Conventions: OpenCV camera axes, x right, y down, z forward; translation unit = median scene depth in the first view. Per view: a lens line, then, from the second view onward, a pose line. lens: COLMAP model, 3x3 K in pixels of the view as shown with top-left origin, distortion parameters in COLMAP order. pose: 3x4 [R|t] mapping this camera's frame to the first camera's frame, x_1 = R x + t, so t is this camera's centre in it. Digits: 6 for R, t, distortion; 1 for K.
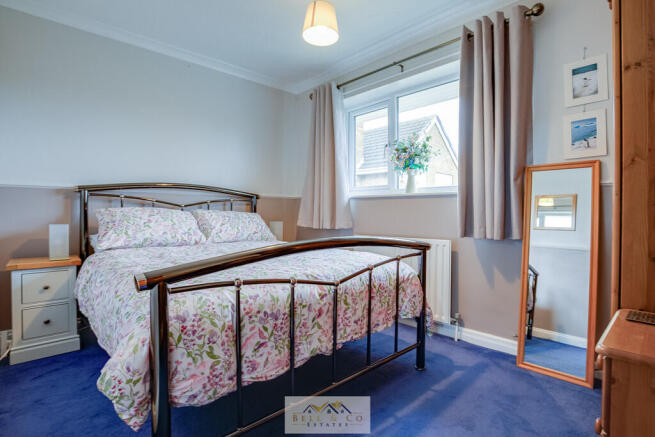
lens RADIAL K [[330.3, 0, 327.8], [0, 330.3, 216.2], [0, 0, 1]] dist [-0.025536, 0.000013]
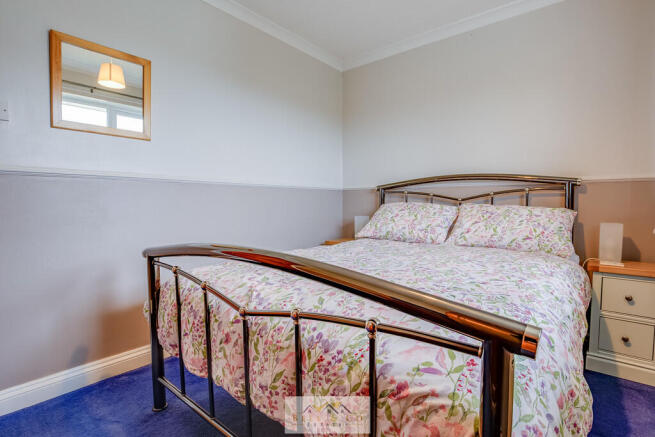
lens RADIAL K [[310.2, 0, 325.4], [0, 310.2, 223.0], [0, 0, 1]] dist [-0.025968, -0.000032]
pose [[0.145725, 0.051126, -0.988003, 0.400893], [-0.008275, 0.998692, 0.050459, -0.009471], [0.989291, 0.000823, 0.145957, 0.632090]]
